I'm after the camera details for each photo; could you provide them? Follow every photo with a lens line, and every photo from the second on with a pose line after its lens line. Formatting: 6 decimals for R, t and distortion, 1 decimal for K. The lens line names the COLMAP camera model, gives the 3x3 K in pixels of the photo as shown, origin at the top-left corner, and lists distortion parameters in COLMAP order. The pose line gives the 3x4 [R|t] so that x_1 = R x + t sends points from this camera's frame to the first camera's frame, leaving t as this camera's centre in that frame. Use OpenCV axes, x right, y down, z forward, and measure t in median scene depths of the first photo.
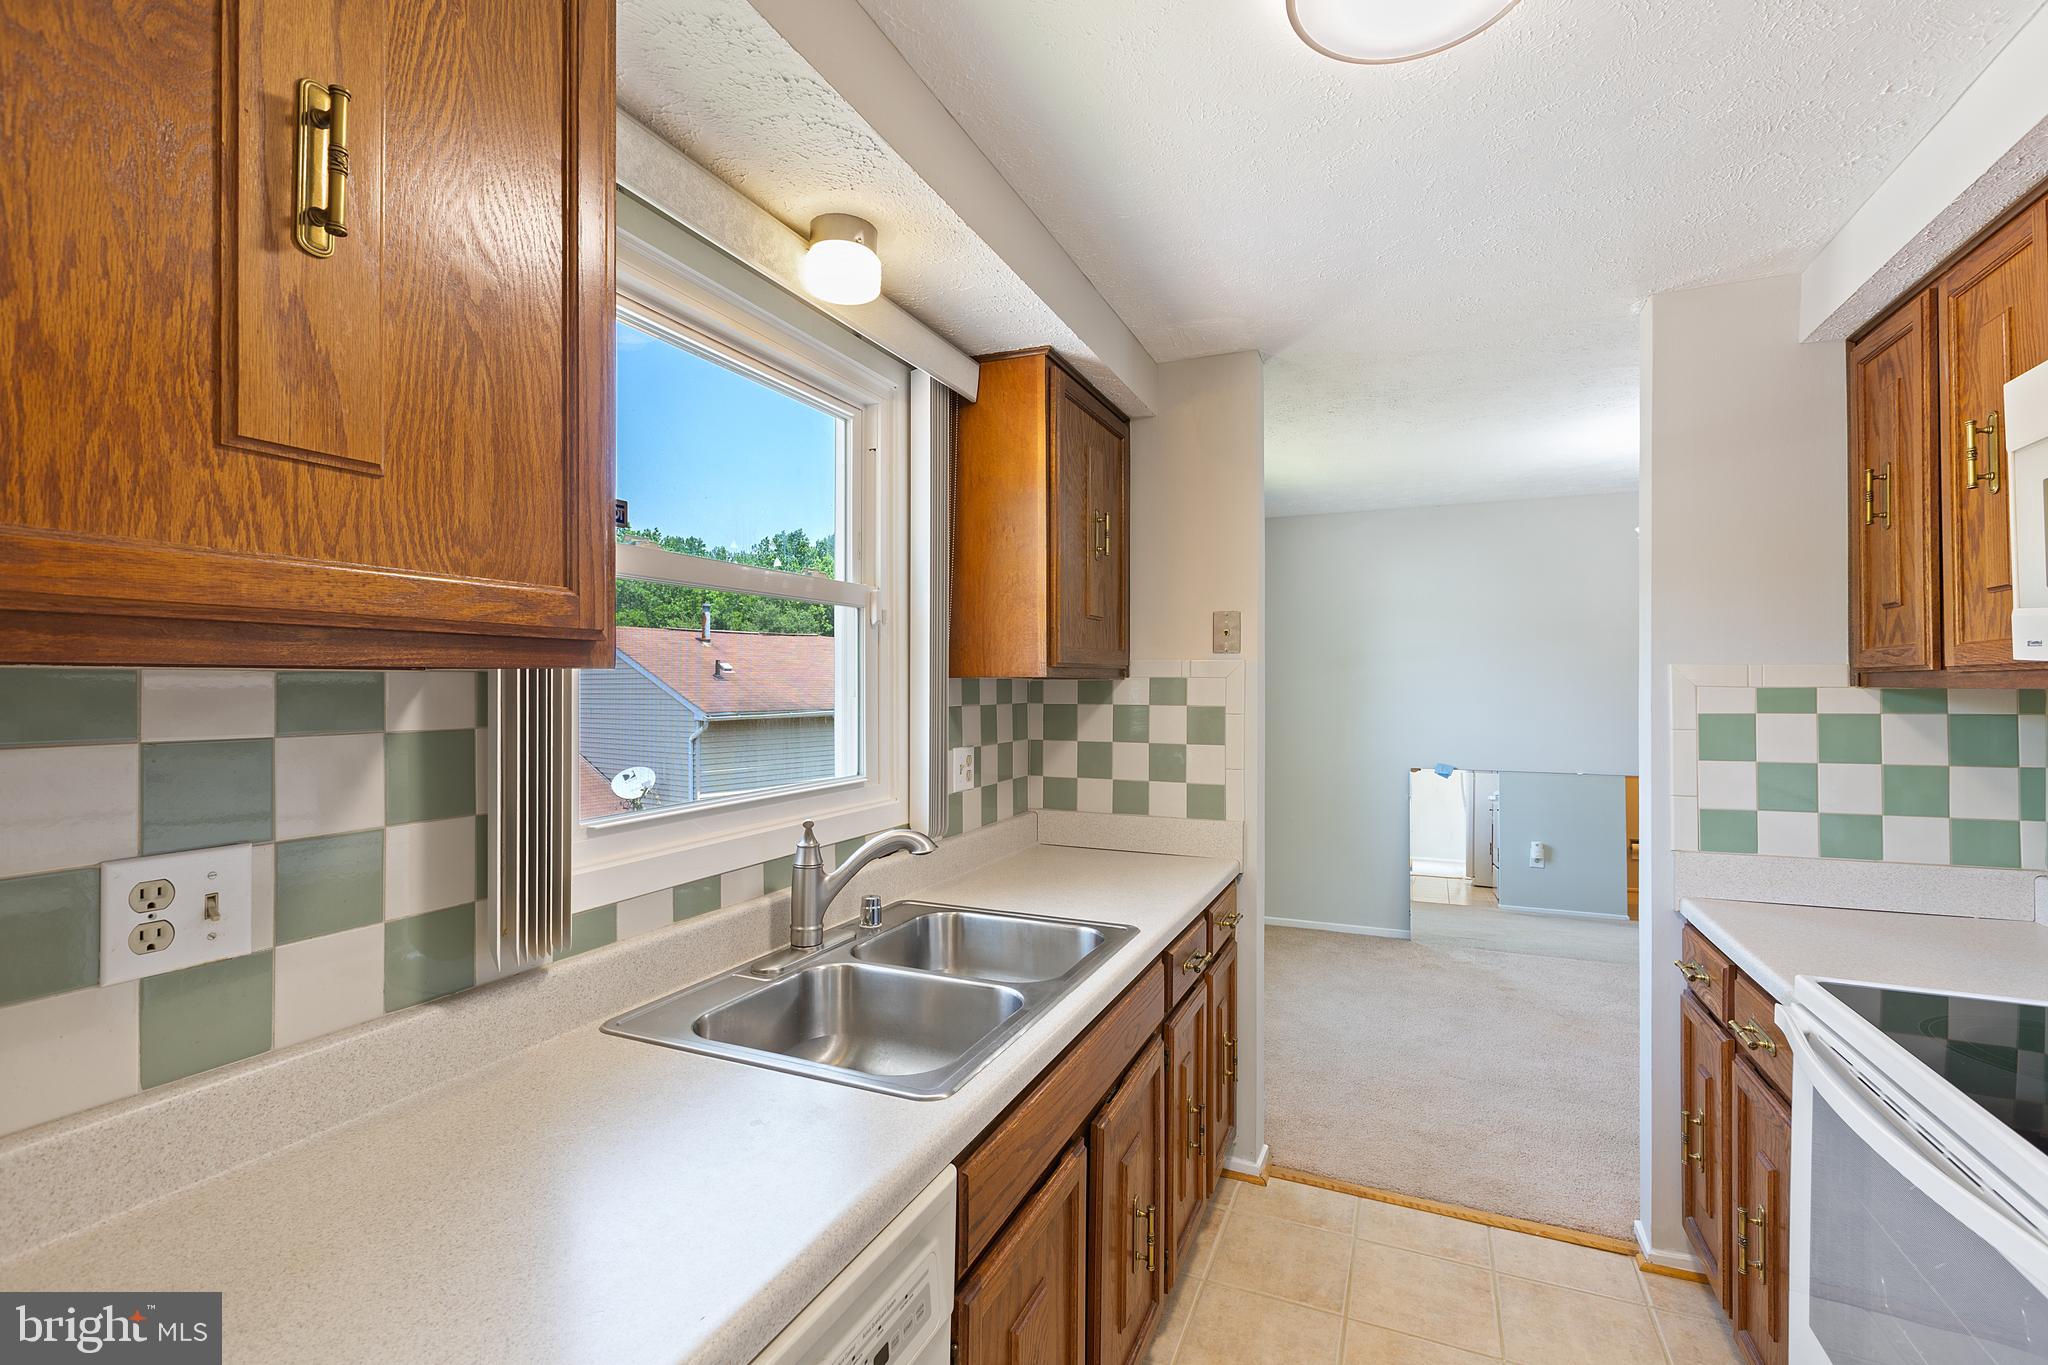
lens RADIAL K [[919.2, 0, 1021.0], [0, 919.2, 684.8], [0, 0, 1]] dist [0.001457, -0.000827]
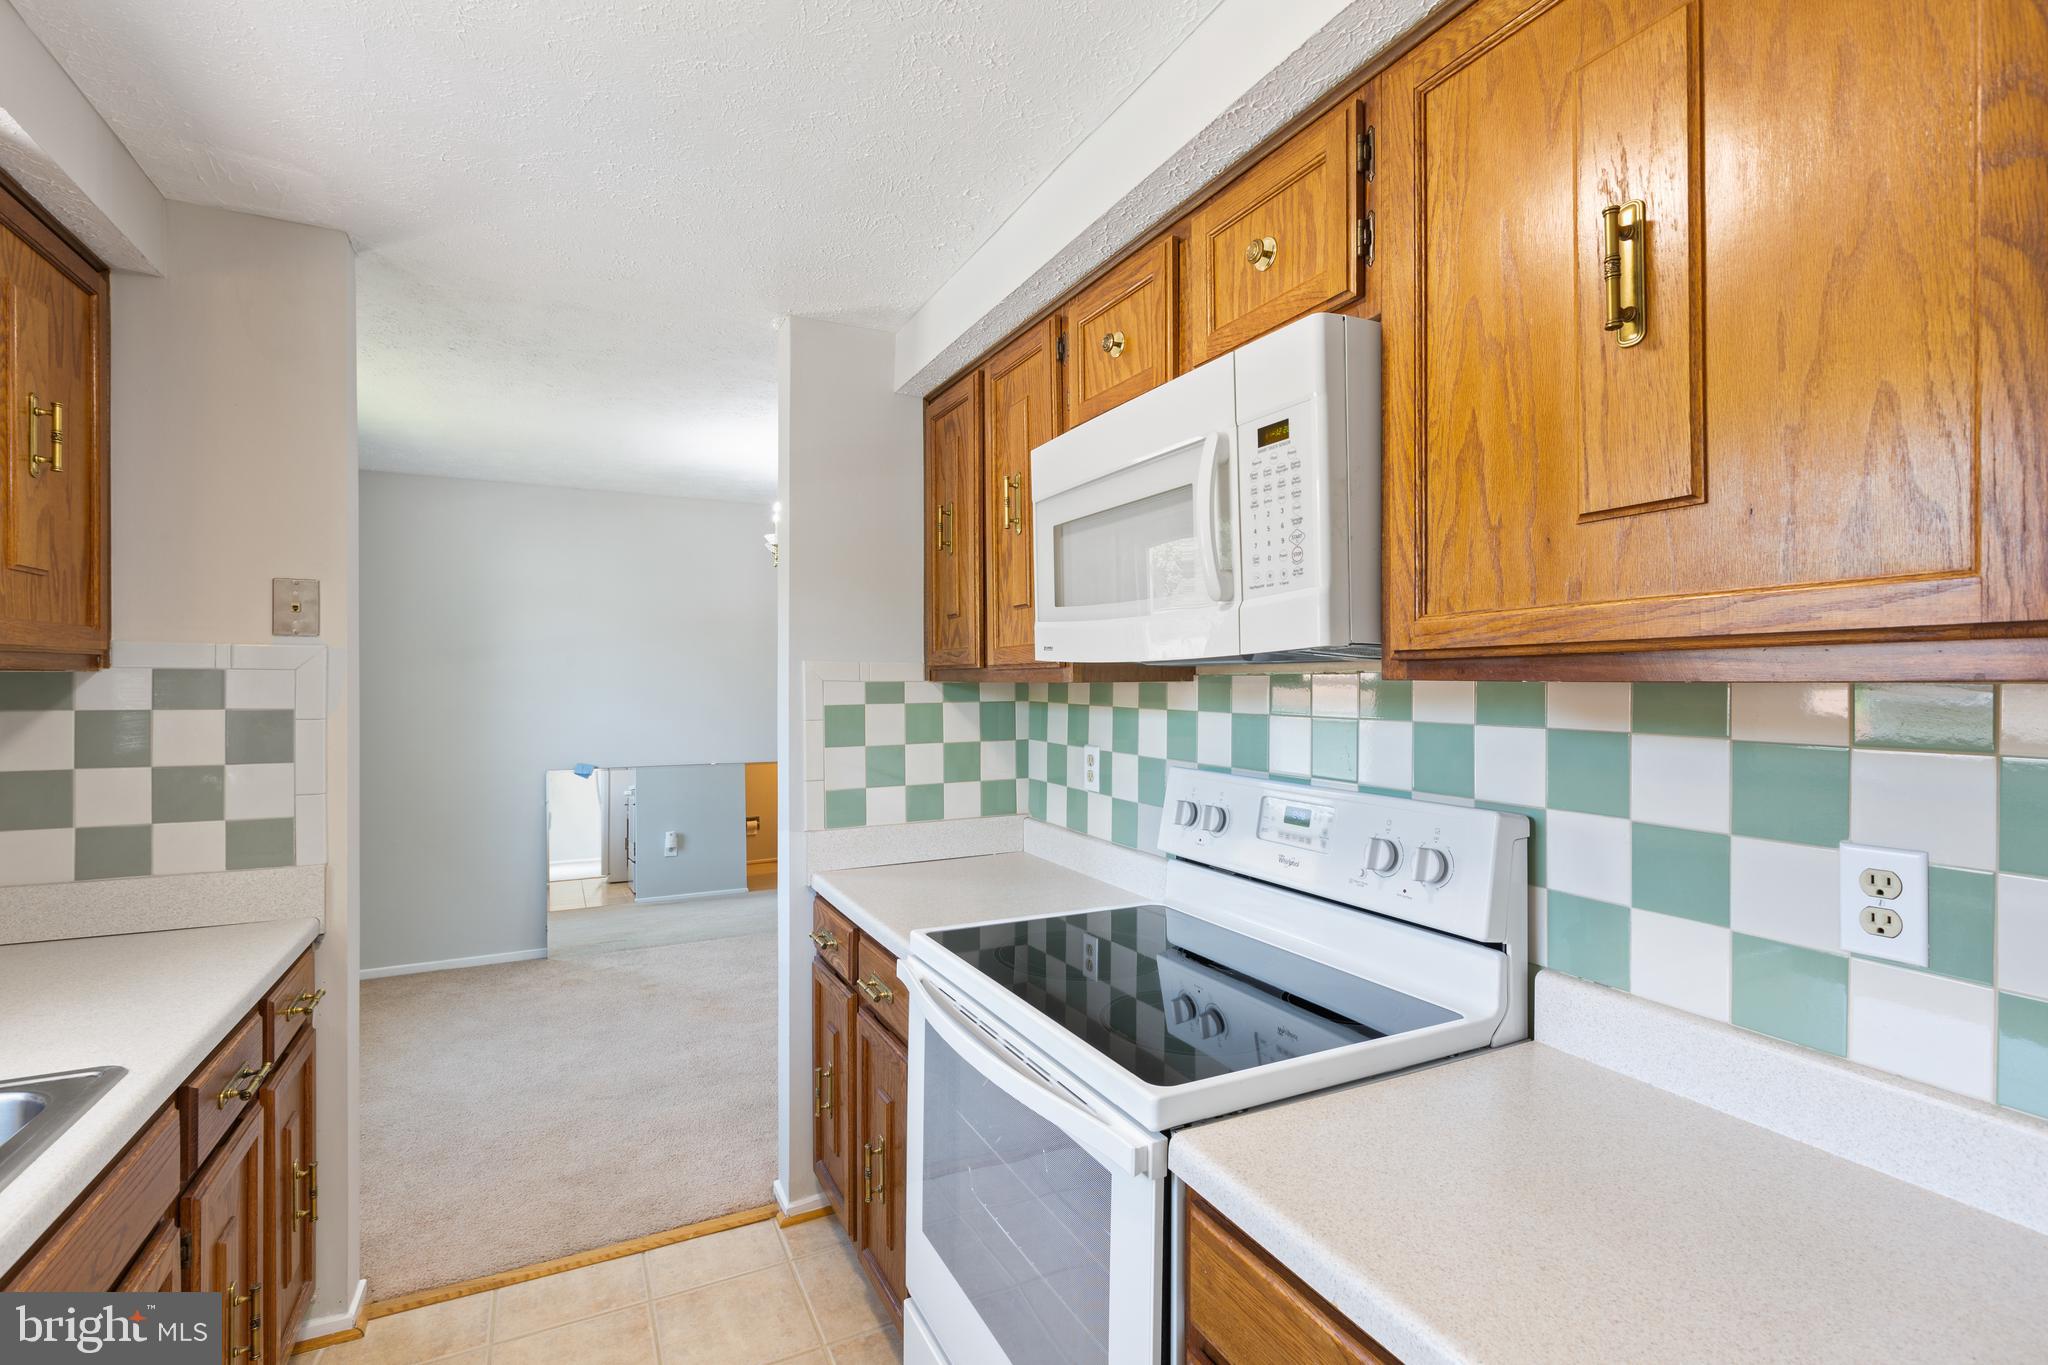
lens RADIAL K [[919.2, 0, 1021.0], [0, 919.2, 684.8], [0, 0, 1]] dist [0.001457, -0.000827]
pose [[0.631264, -0.004237, 0.775556, 0.025157], [-0.000393, 0.999983, 0.005783, -0.000003], [-0.775568, -0.003955, 0.631252, 0.115138]]
